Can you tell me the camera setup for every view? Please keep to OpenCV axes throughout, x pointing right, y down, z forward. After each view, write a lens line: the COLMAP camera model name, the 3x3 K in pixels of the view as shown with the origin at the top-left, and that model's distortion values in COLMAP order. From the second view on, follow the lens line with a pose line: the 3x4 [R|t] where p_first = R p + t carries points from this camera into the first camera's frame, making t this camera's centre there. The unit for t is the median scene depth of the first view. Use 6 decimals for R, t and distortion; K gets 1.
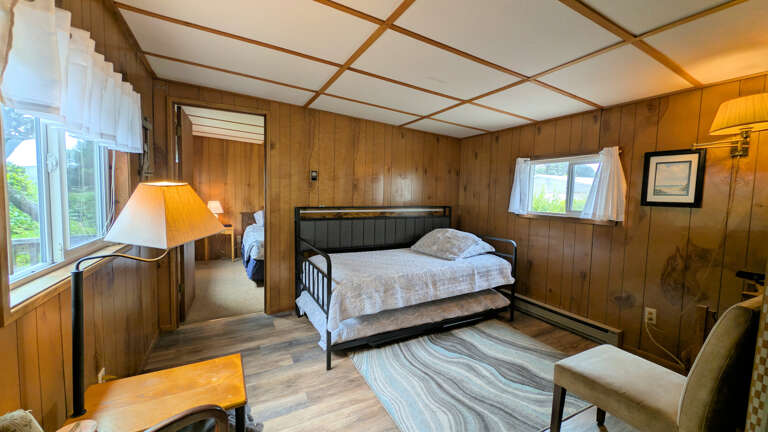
lens RADIAL K [[302.8, 0, 383.8], [0, 302.8, 218.2], [0, 0, 1]] dist [0.005040, -0.000577]
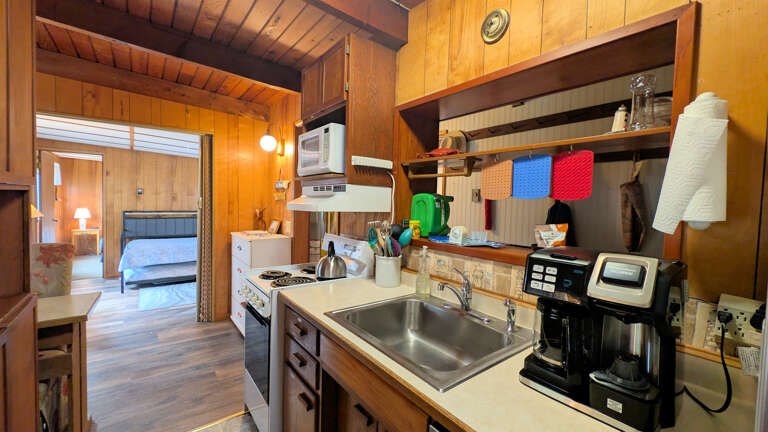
lens RADIAL K [[302.8, 0, 382.5], [0, 302.8, 217.7], [0, 0, 1]] dist [0.005040, -0.000577]
pose [[0.979378, -0.008978, 0.201836, 0.697531], [0.014696, 0.999532, -0.026847, 0.059303], [-0.201500, 0.029259, 0.979051, -0.823299]]
